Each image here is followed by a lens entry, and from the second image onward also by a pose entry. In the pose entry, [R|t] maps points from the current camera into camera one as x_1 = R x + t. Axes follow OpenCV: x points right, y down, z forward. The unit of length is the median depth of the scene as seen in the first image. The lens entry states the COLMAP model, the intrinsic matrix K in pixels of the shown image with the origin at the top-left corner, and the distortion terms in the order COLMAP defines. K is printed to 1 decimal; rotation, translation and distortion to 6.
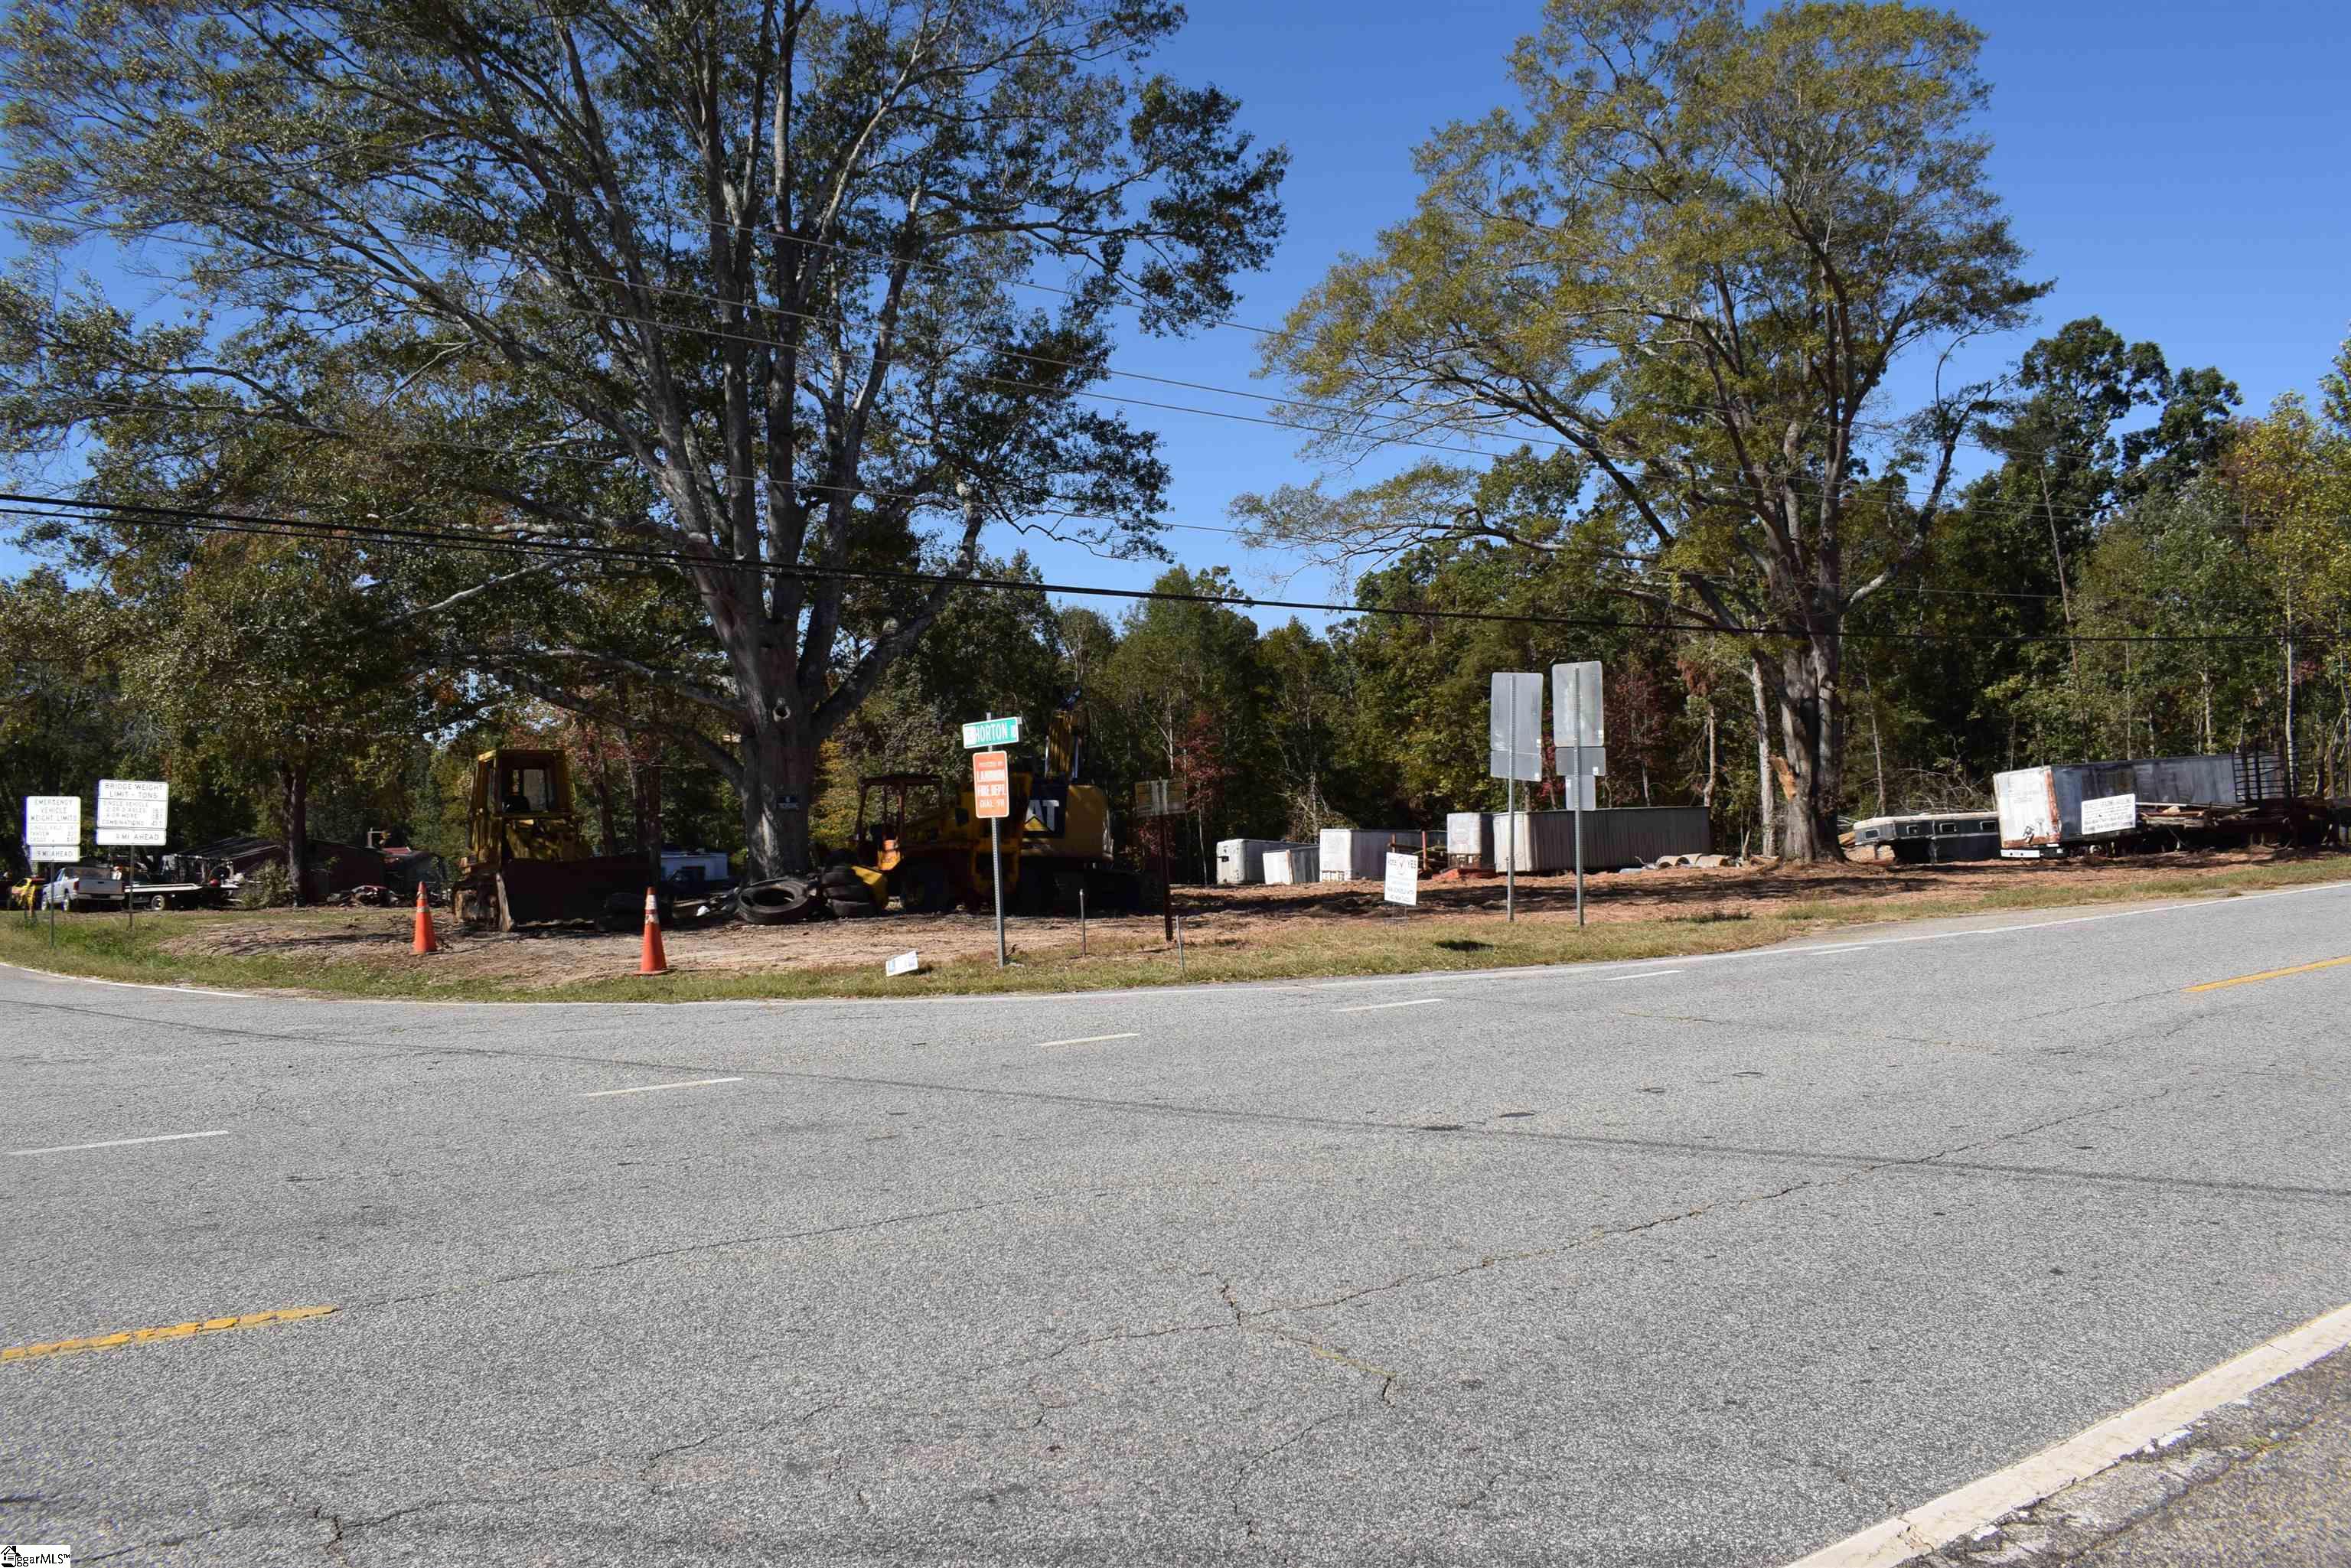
lens RADIAL K [[1846.0, 0, 1174.5], [0, 1846.0, 780.1], [0, 0, 1]] dist [-0.096699, 0.011821]
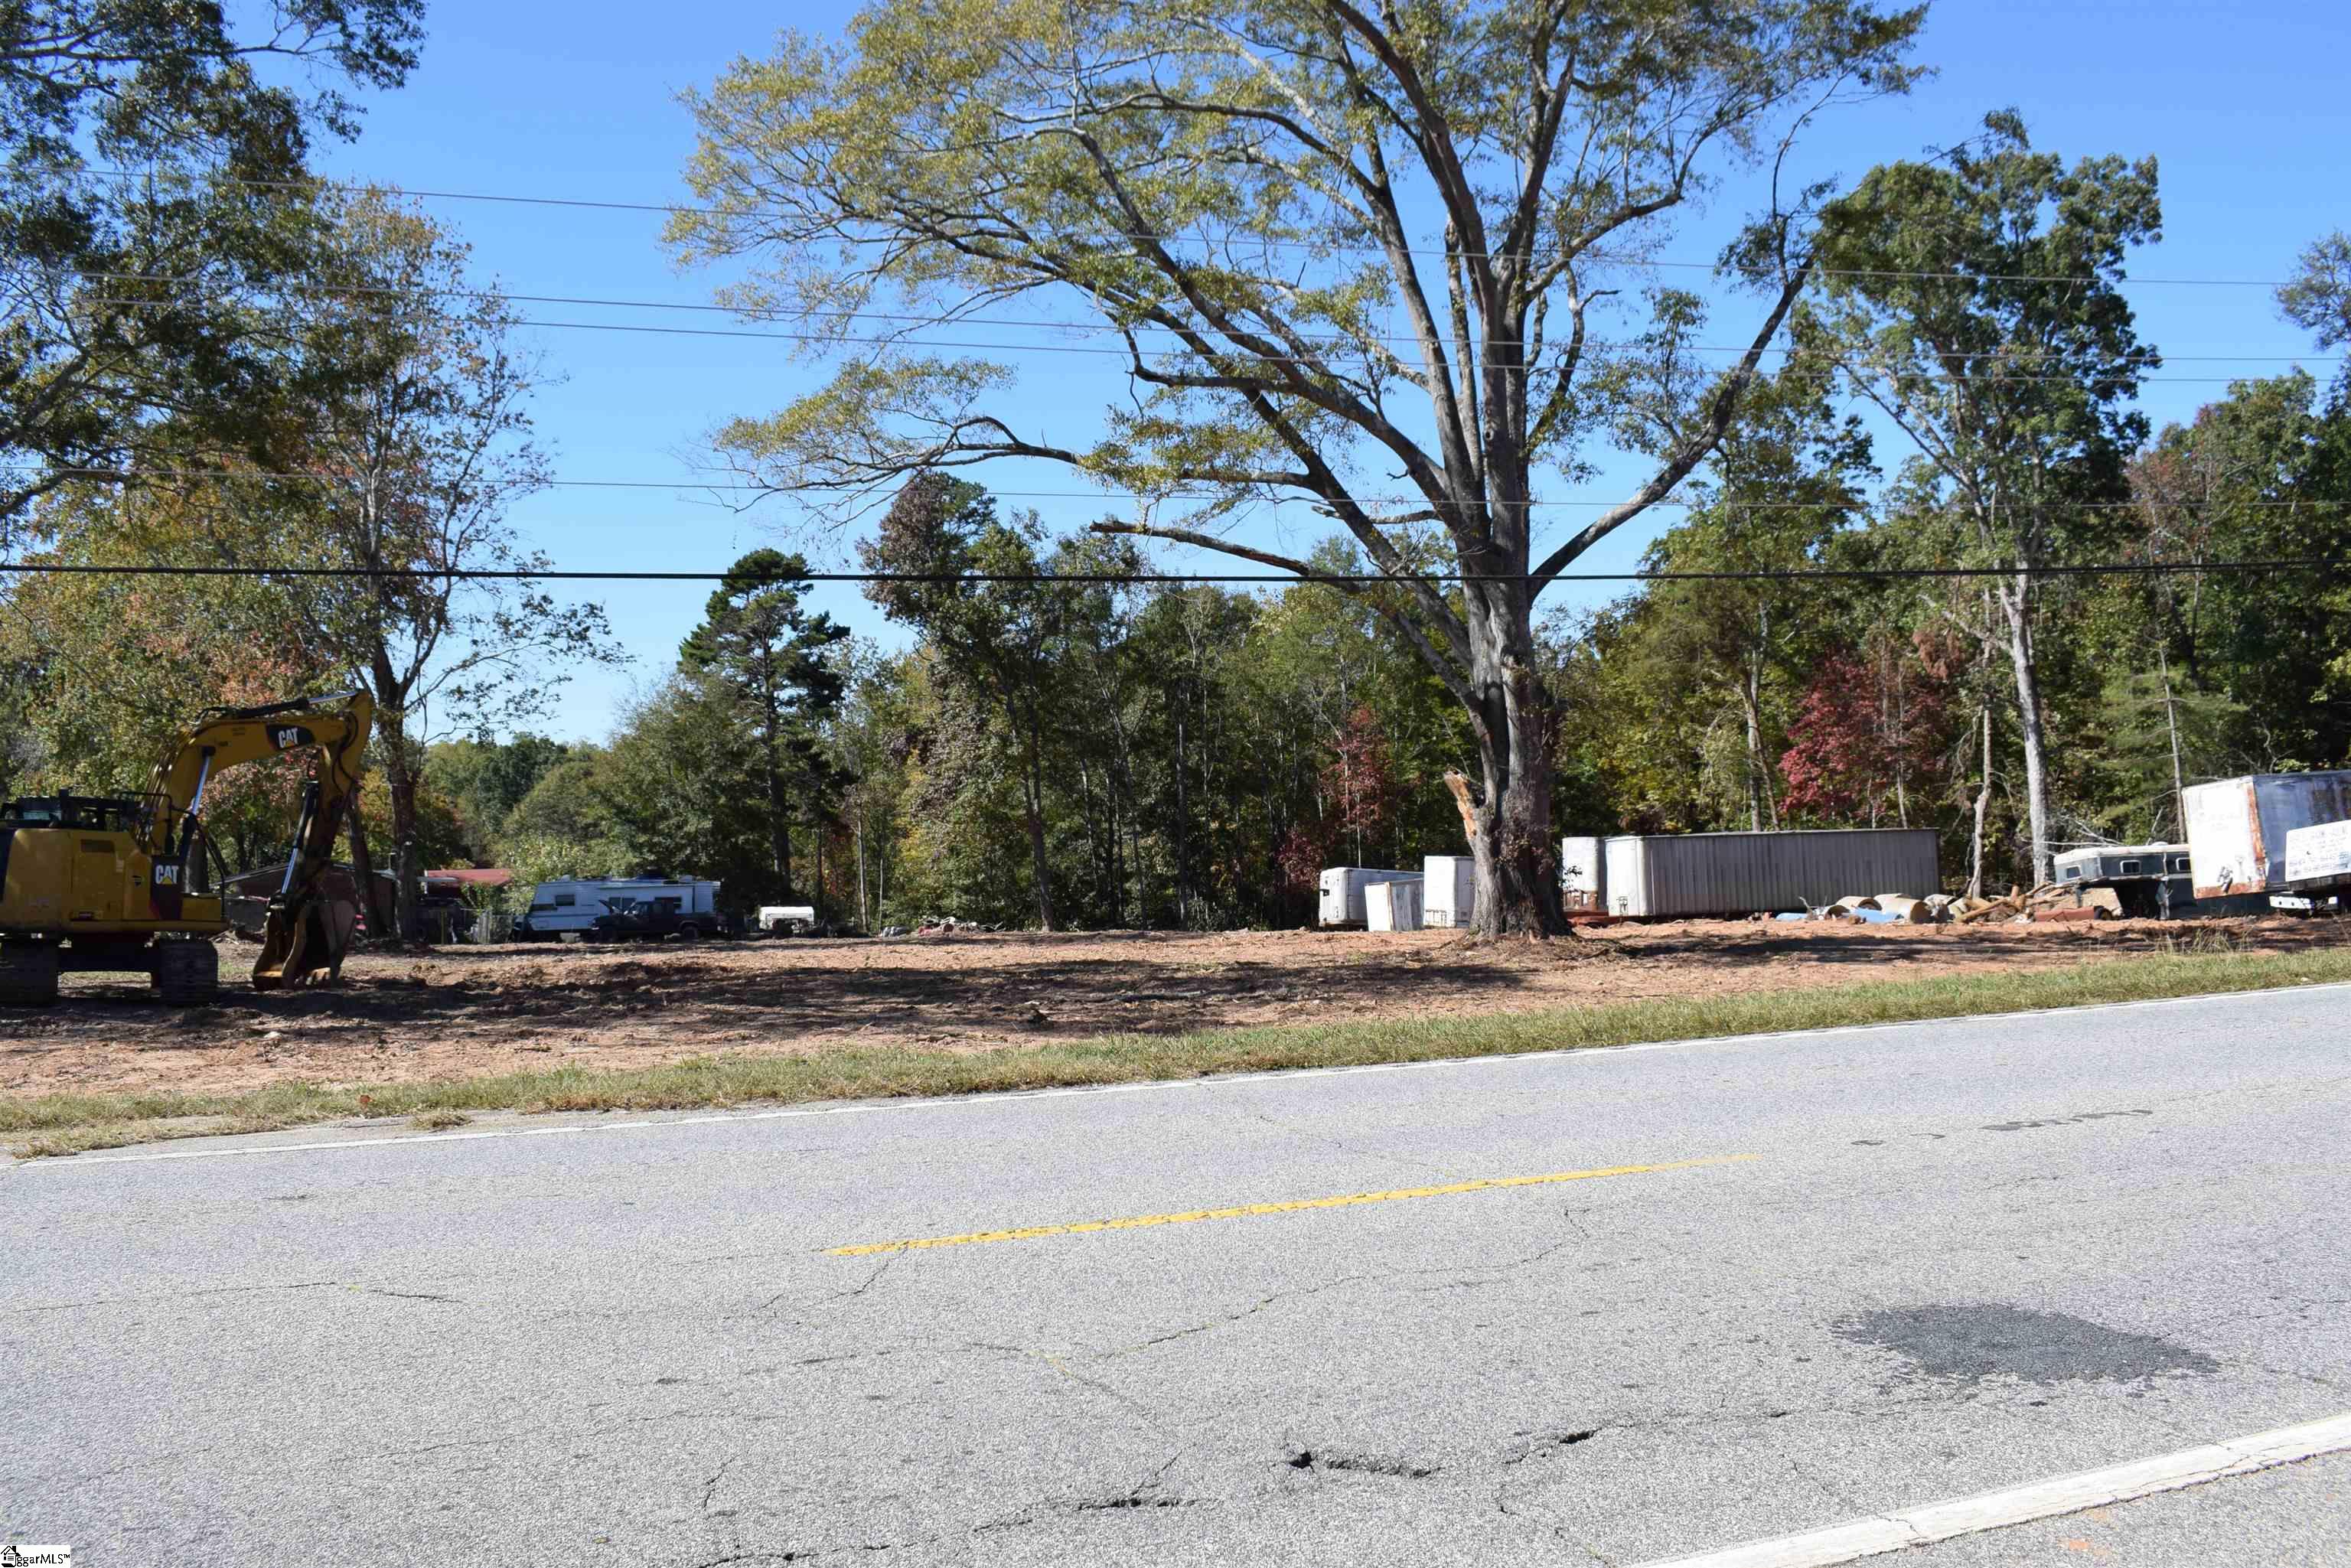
lens RADIAL K [[2074.1, 0, 1176.2], [0, 2074.1, 774.1], [0, 0, 1]] dist [-0.093627, 0.008618]
pose [[0.967482, -0.004674, -0.252896, 0.501808], [0.003431, 0.999980, -0.005356, -0.010615], [0.252916, 0.004314, 0.967479, 0.309711]]
